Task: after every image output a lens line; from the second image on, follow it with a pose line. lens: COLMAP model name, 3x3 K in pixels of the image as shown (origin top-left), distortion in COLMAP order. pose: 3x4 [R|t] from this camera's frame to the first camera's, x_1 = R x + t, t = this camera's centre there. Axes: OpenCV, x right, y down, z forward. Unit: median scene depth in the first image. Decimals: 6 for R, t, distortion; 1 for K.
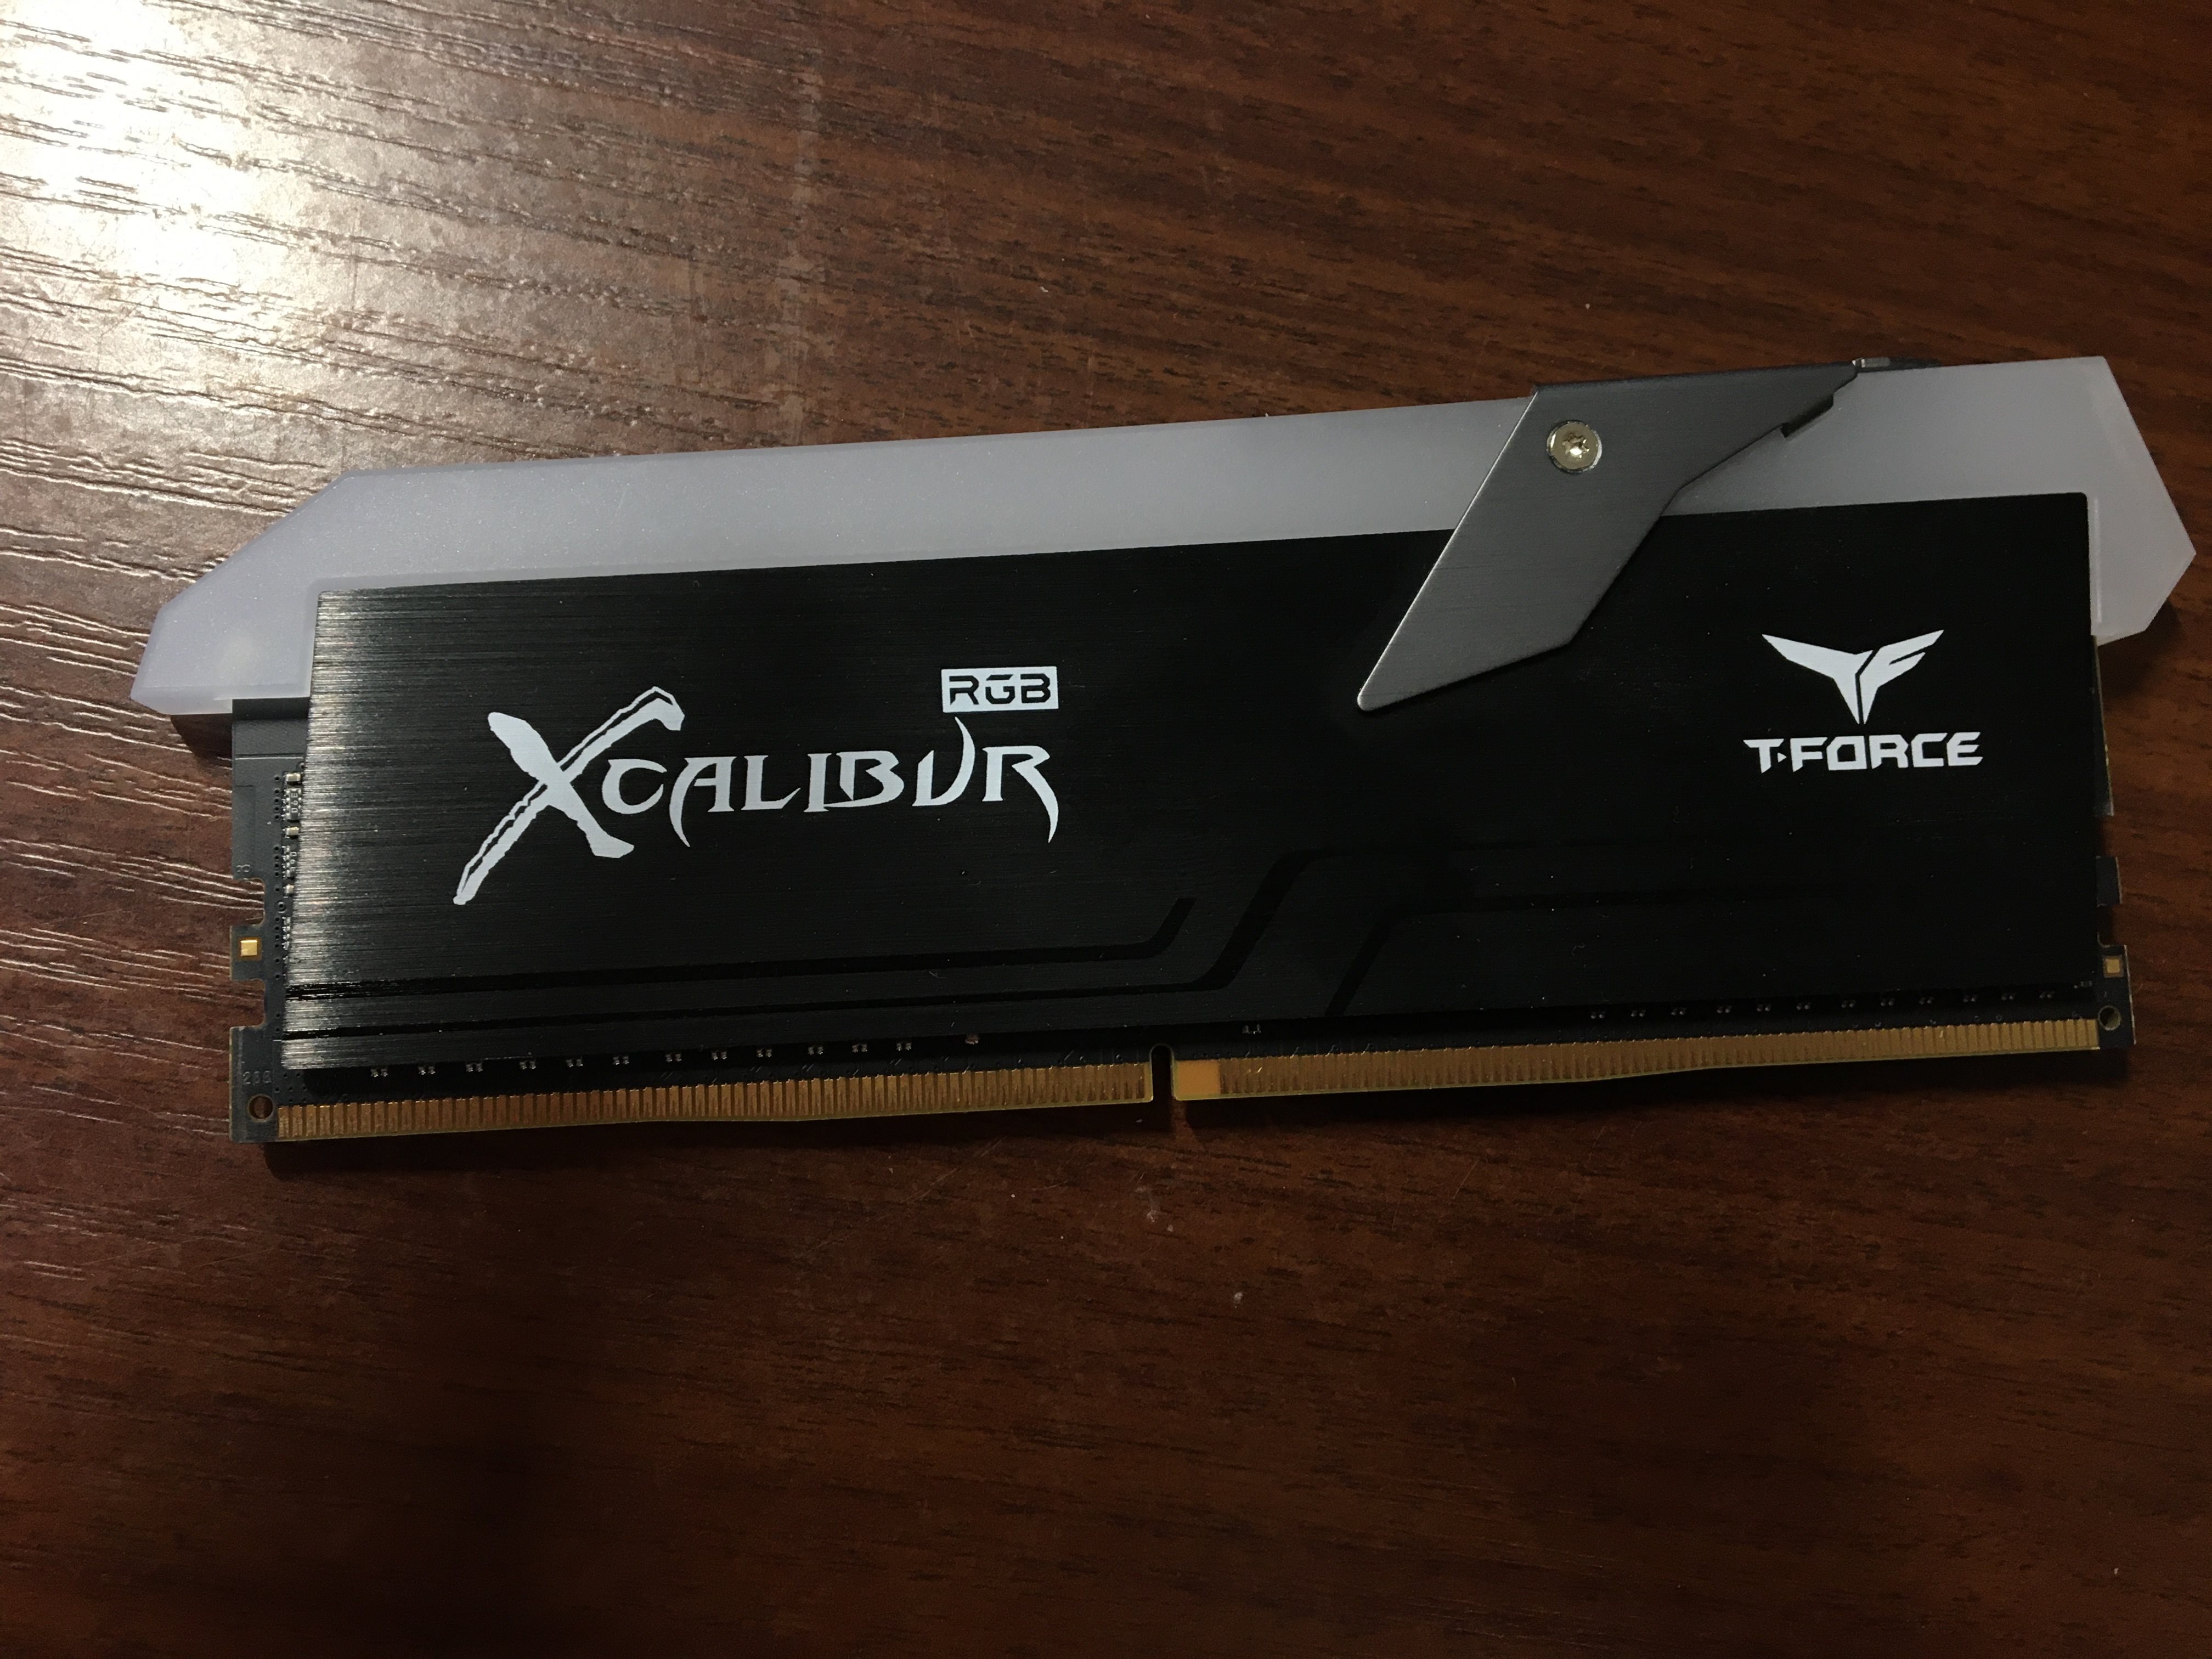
lens RADIAL K [[1944.5, 0, 1091.3], [0, 1944.5, 818.3], [0, 0, 1]] dist [0.012067, -0.070941]
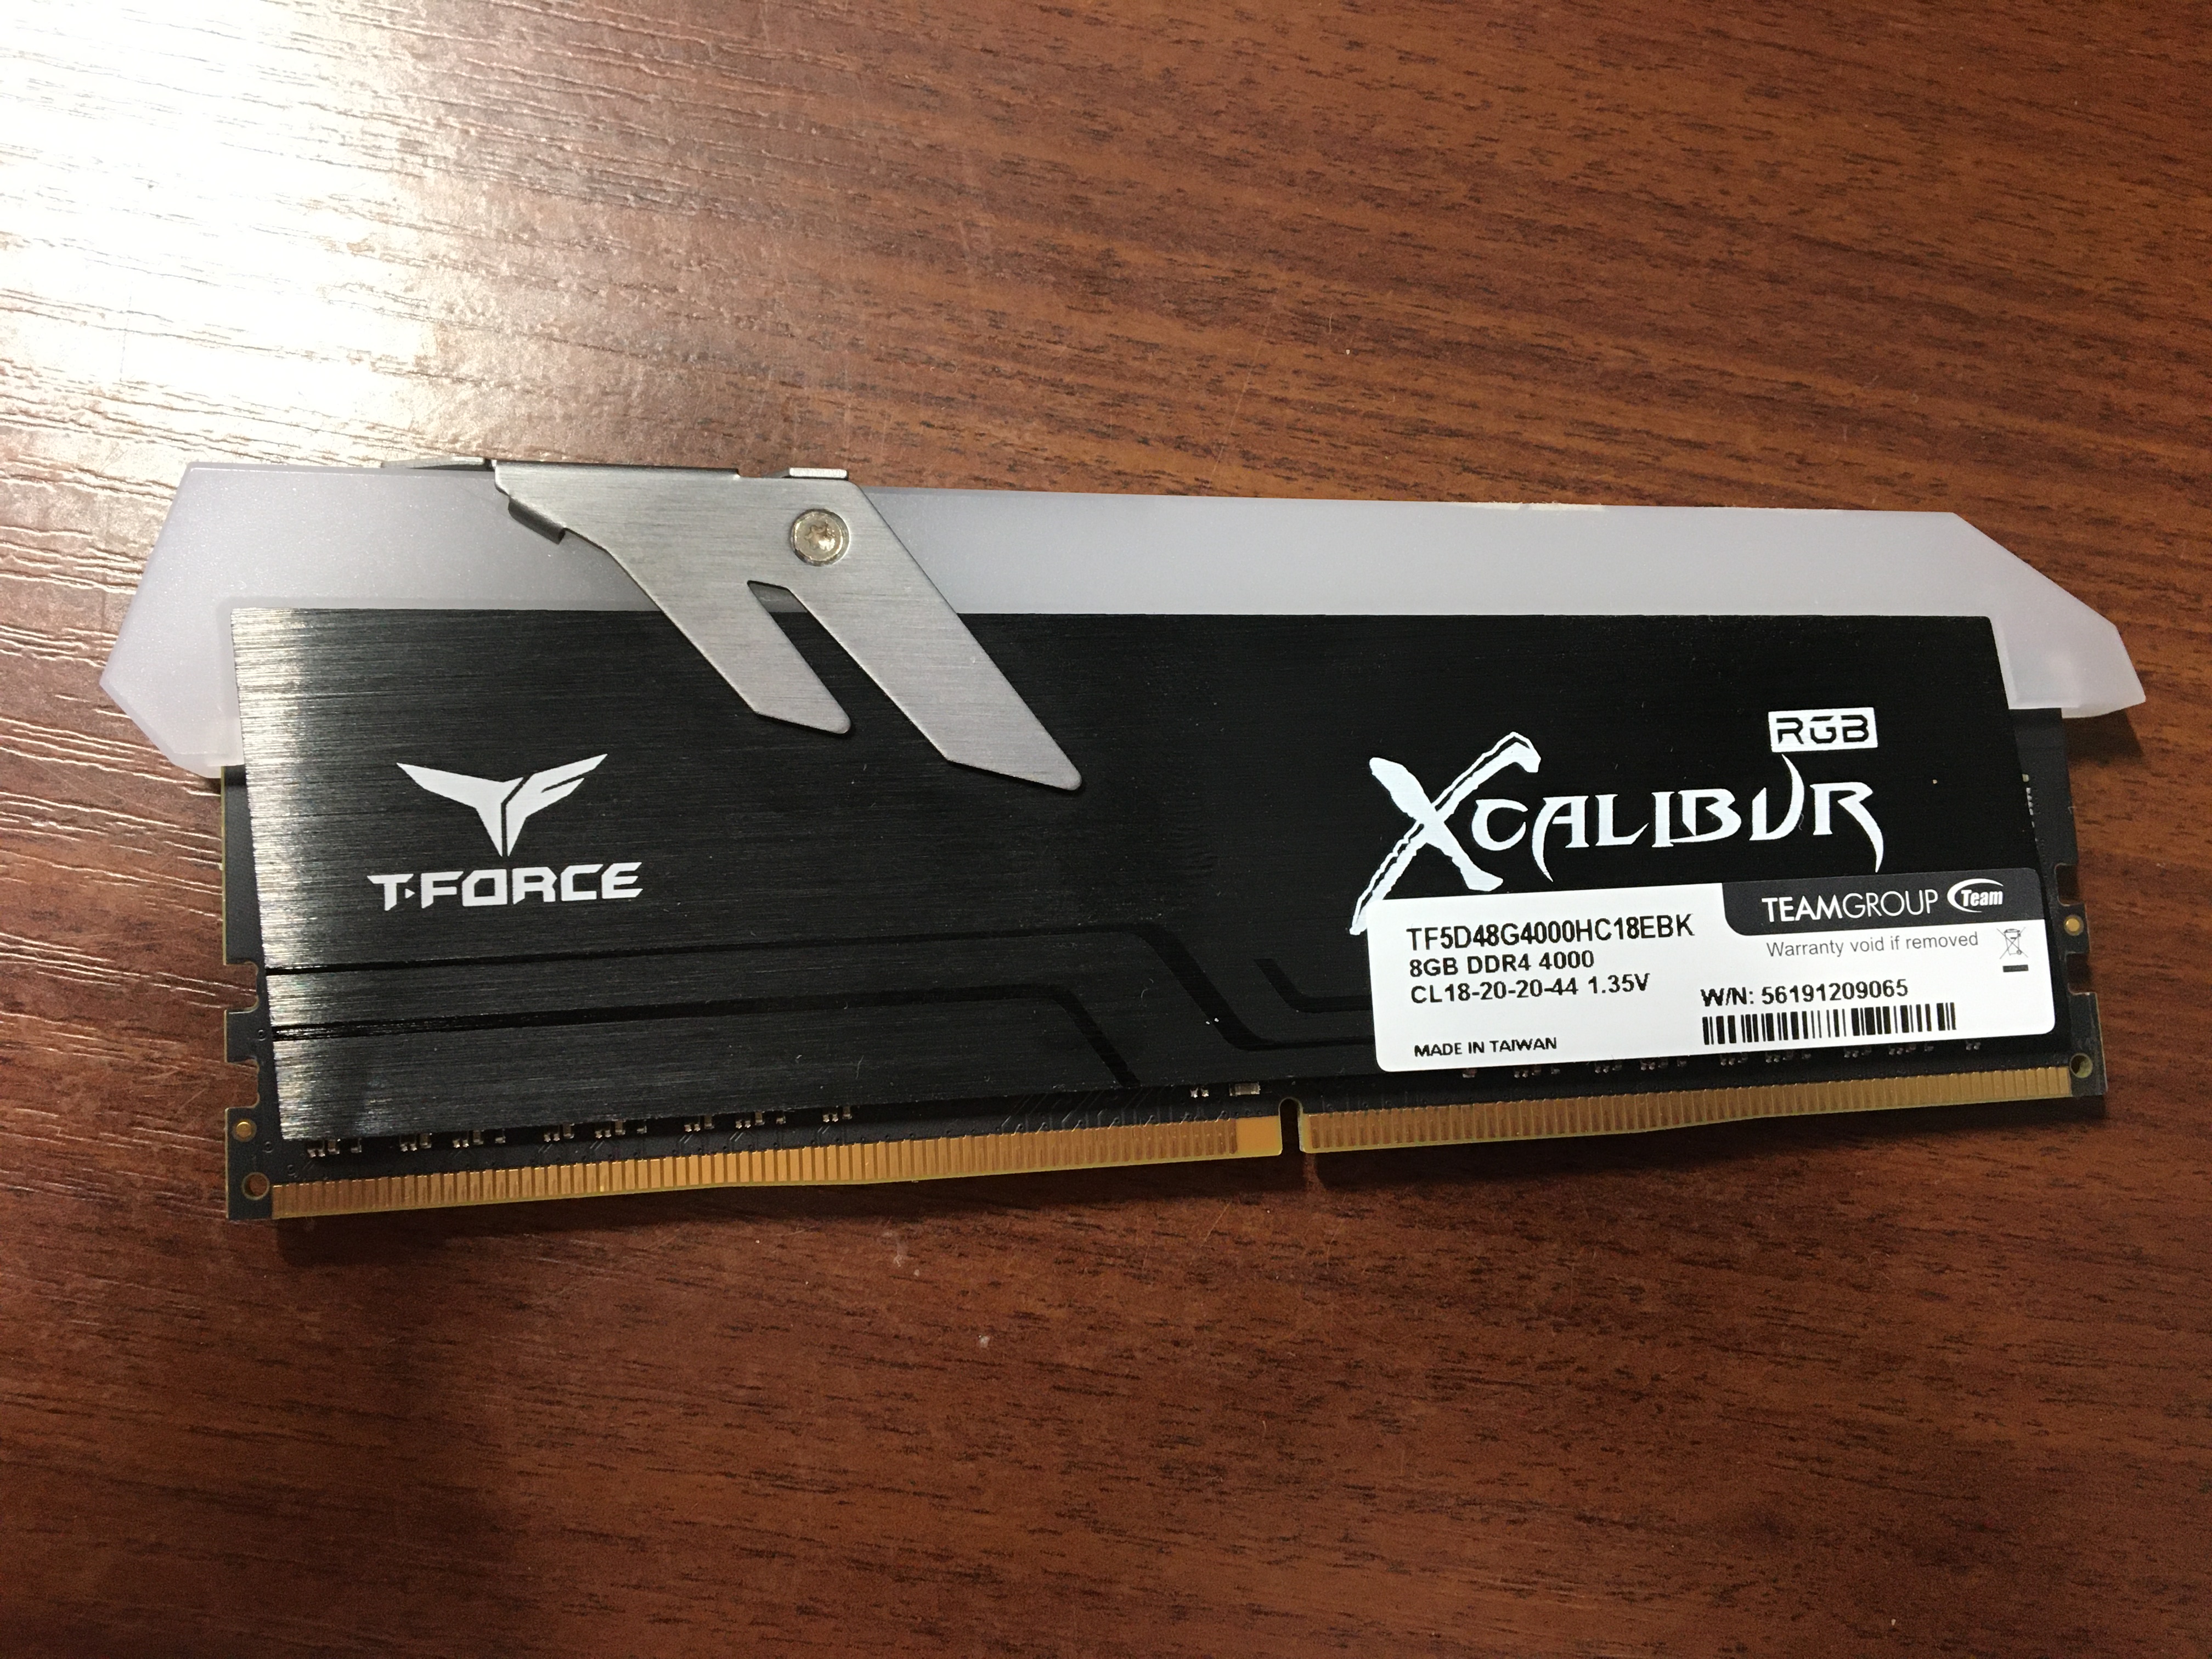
lens RADIAL K [[1876.6, 0, 1163.9], [0, 1876.6, 804.2], [0, 0, 1]] dist [0.026579, -0.088750]
pose [[0.999276, -0.010485, -0.036579, 0.200009], [0.009930, 0.999833, -0.015312, -0.015102], [0.036733, 0.014938, 0.999213, 0.027095]]
